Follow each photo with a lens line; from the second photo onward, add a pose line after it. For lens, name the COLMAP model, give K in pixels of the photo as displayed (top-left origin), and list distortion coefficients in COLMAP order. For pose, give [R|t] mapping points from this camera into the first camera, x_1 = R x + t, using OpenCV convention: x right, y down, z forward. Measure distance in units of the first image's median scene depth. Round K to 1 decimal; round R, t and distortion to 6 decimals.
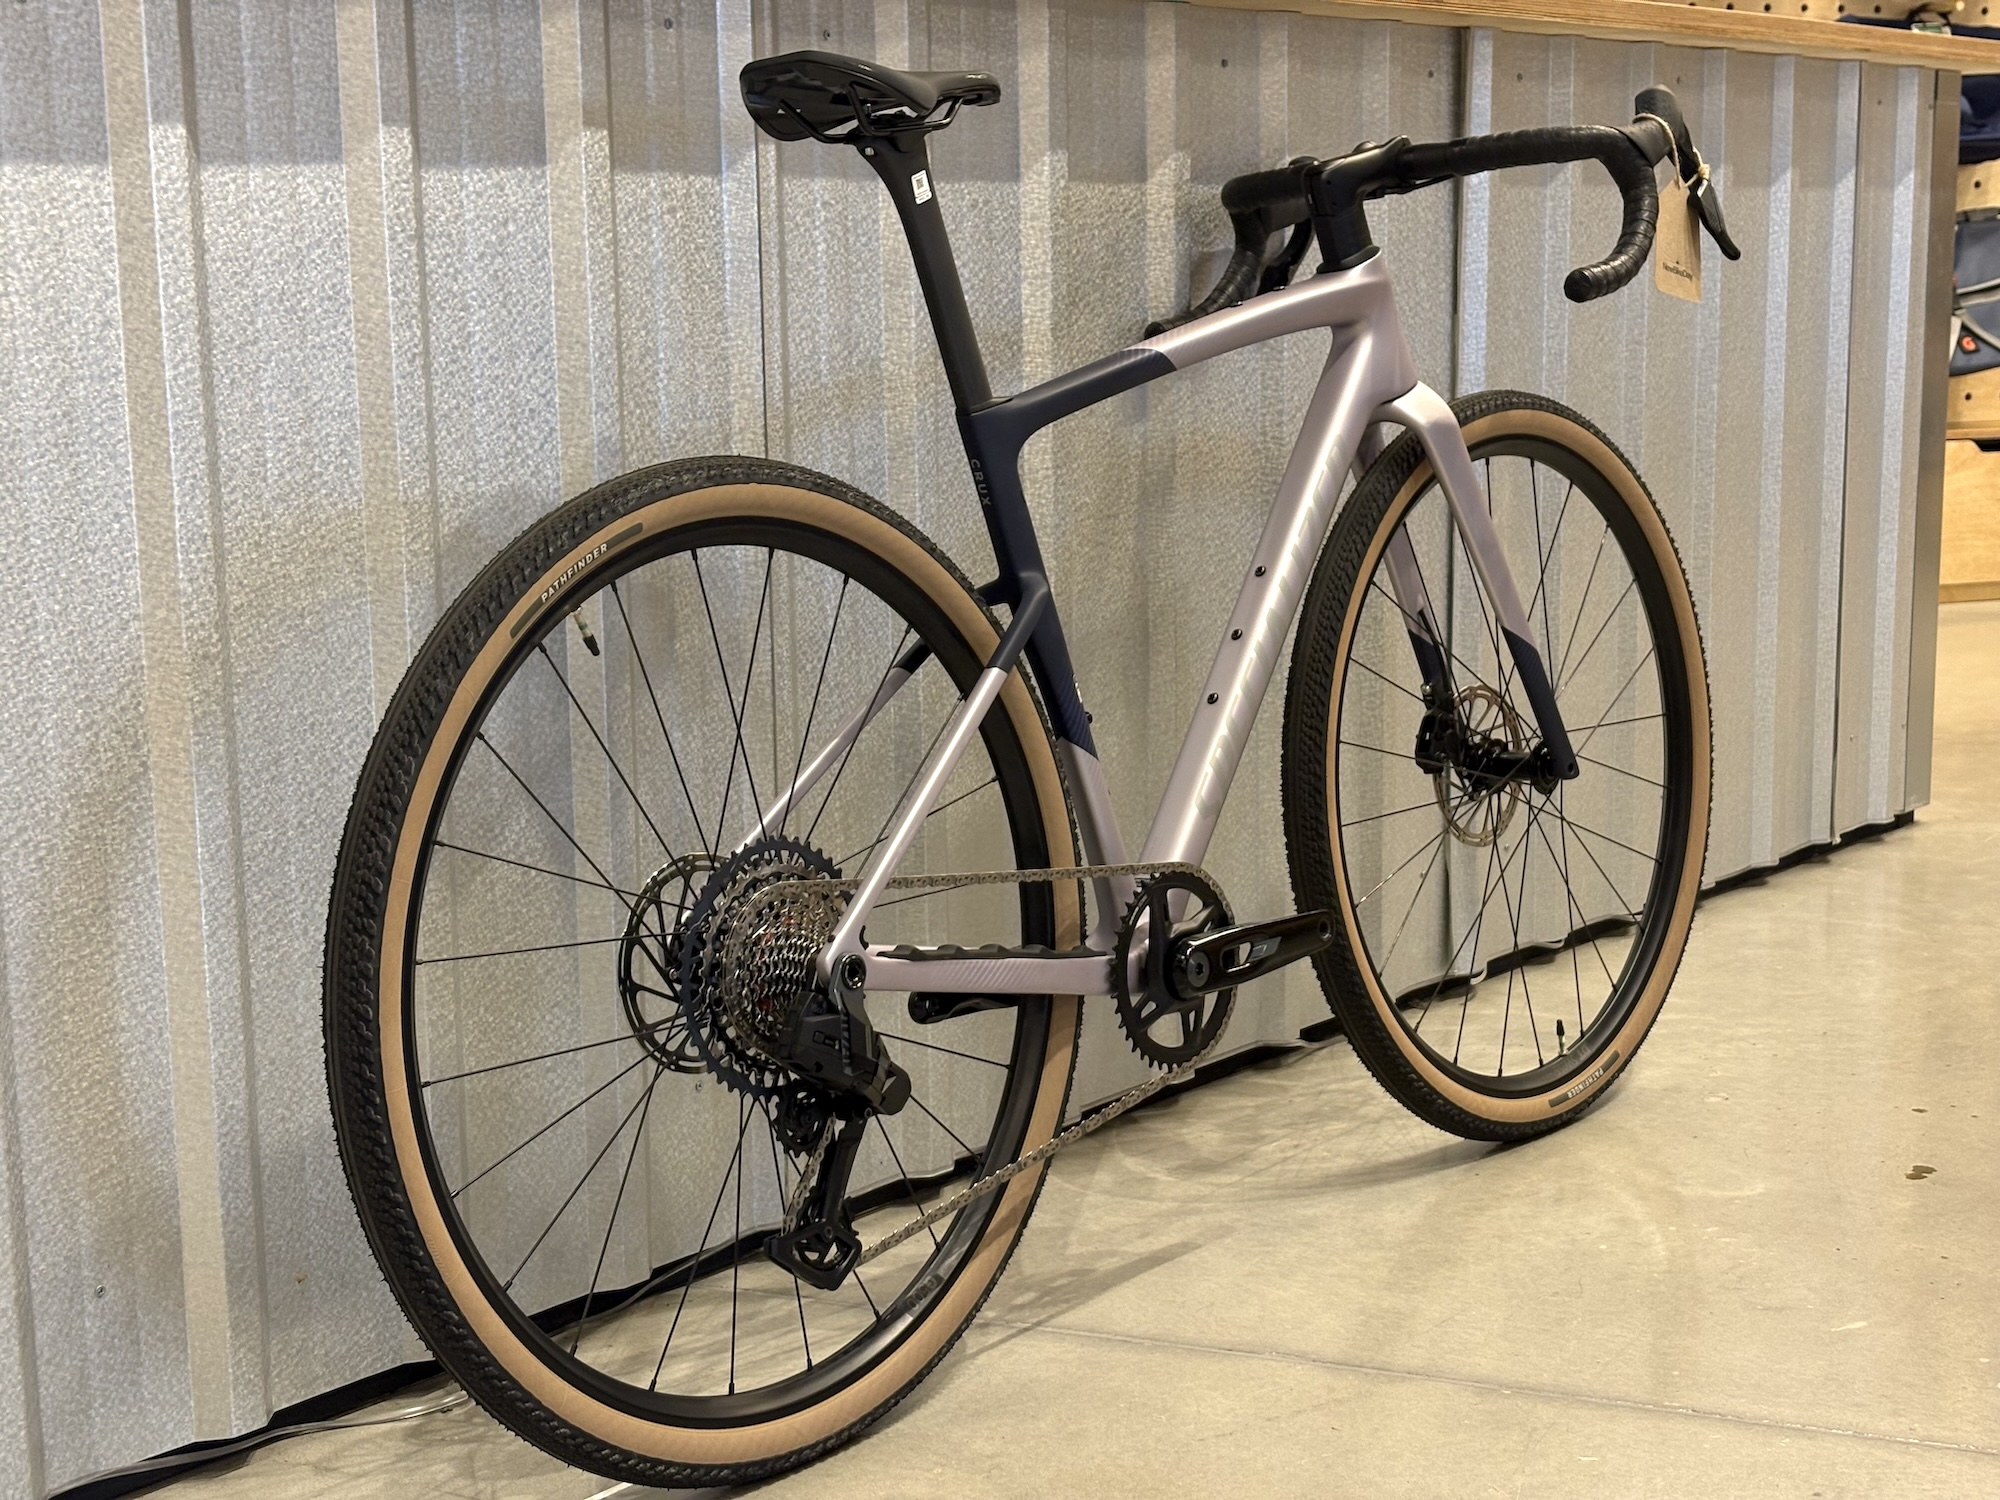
lens RADIAL K [[2940.8, 0, 1000.0], [0, 2940.8, 750.0], [0, 0, 1]] dist [0.244564, -1.002994]
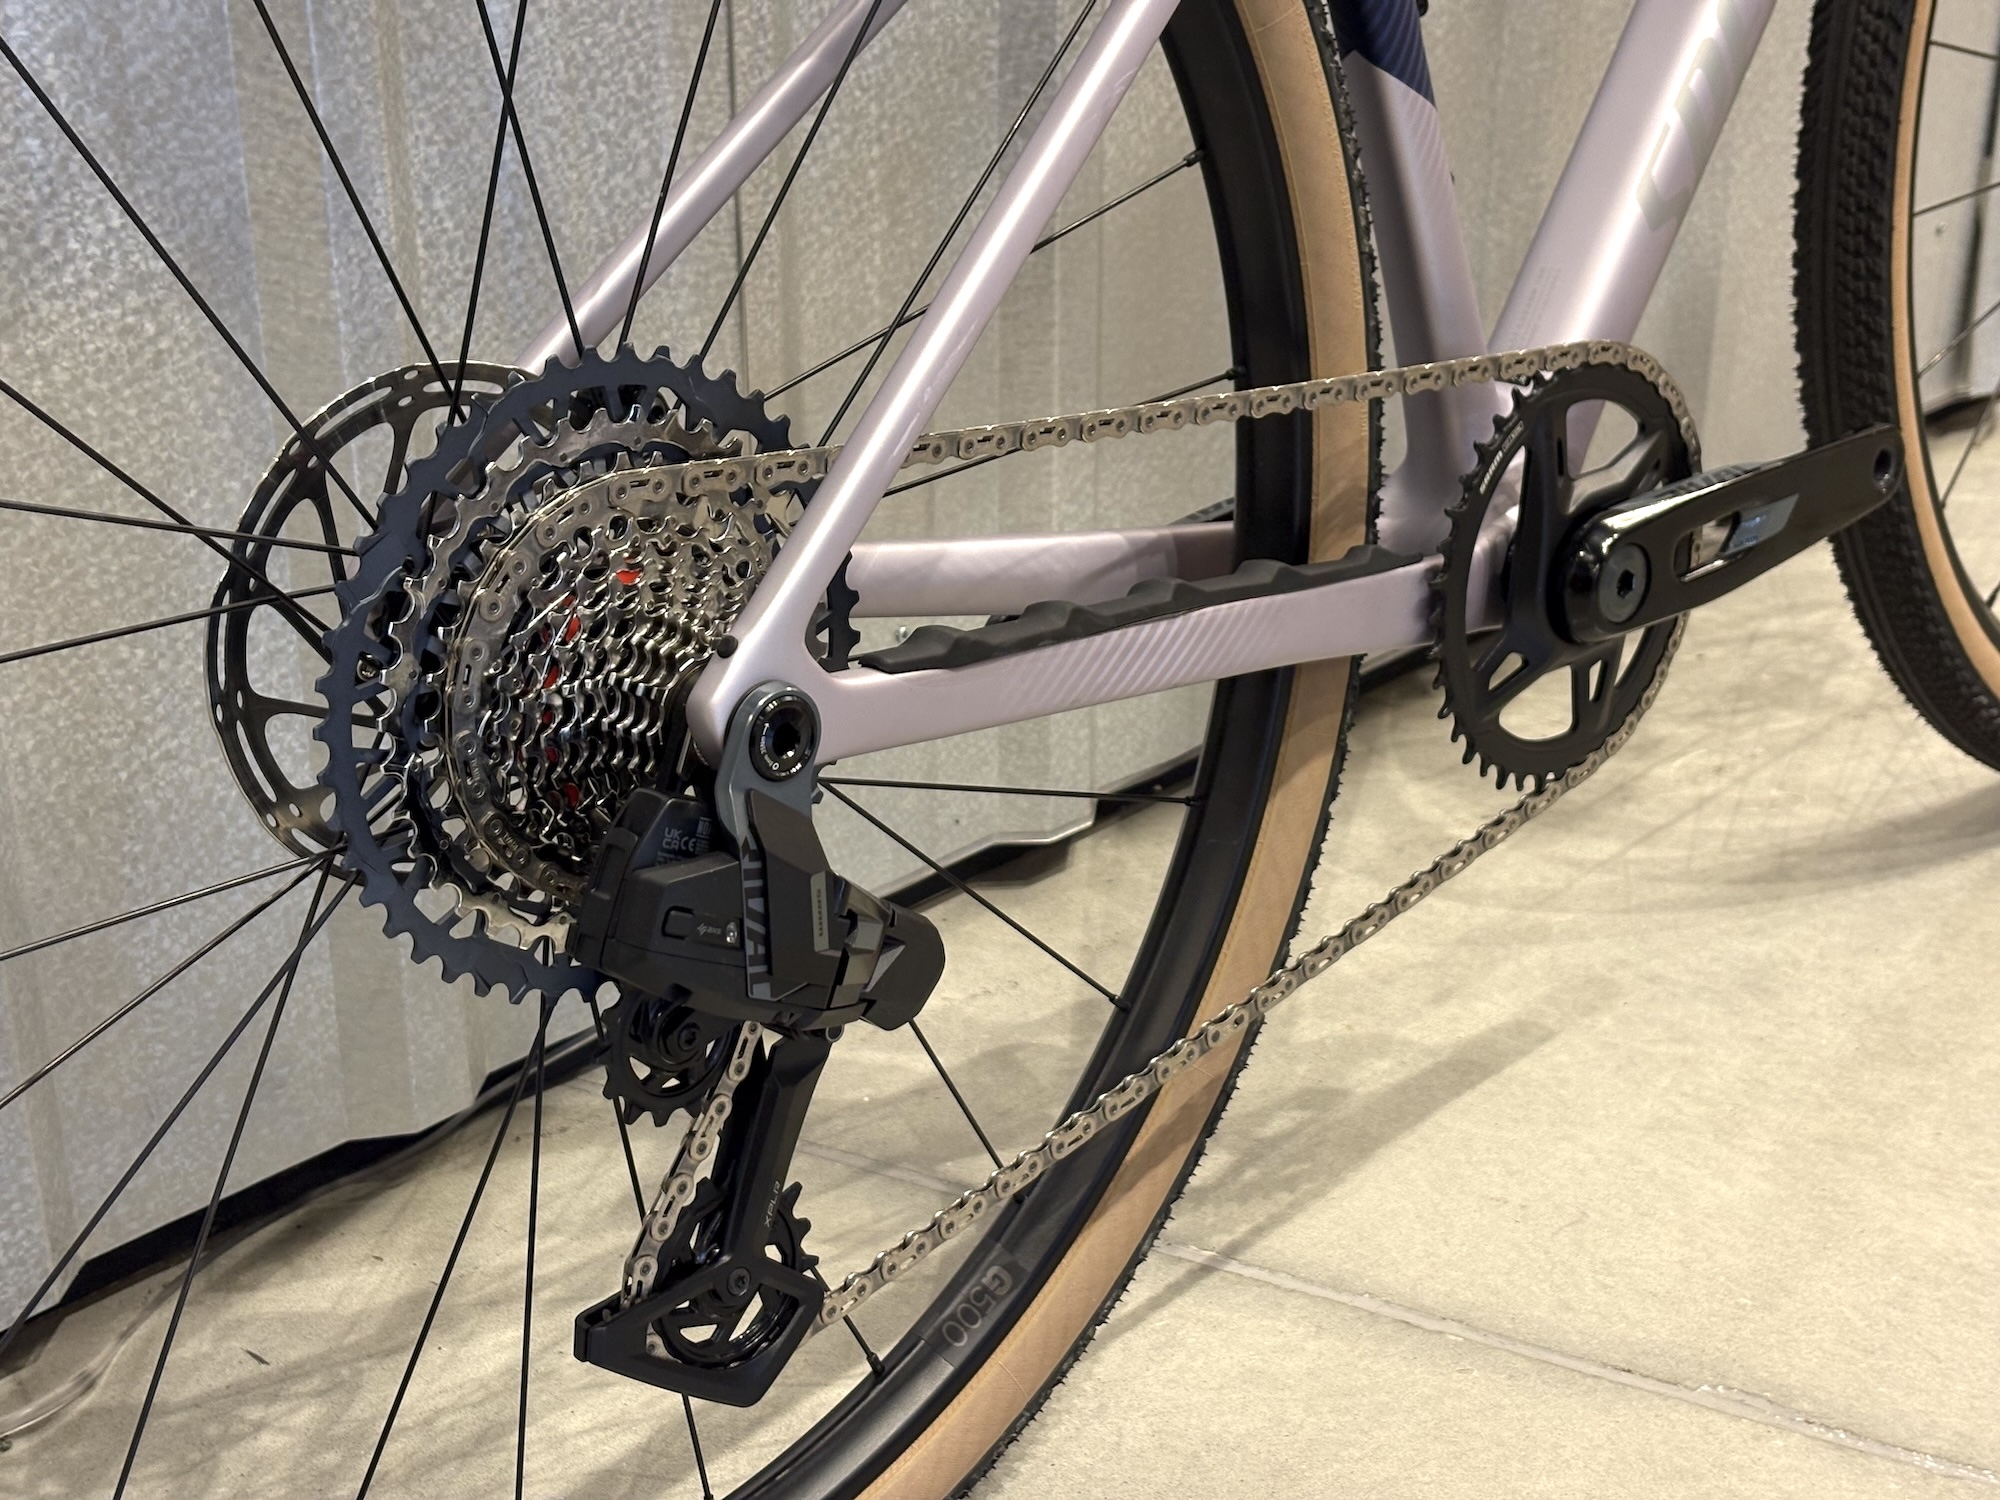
lens RADIAL K [[2940.8, 0, 1000.0], [0, 2940.8, 750.0], [0, 0, 1]] dist [0.244564, -1.002994]
pose [[0.996482, 0.049886, -0.067343, 0.003691], [-0.029043, 0.959304, 0.280877, -0.027453], [0.078615, -0.277933, 0.957378, 0.556134]]
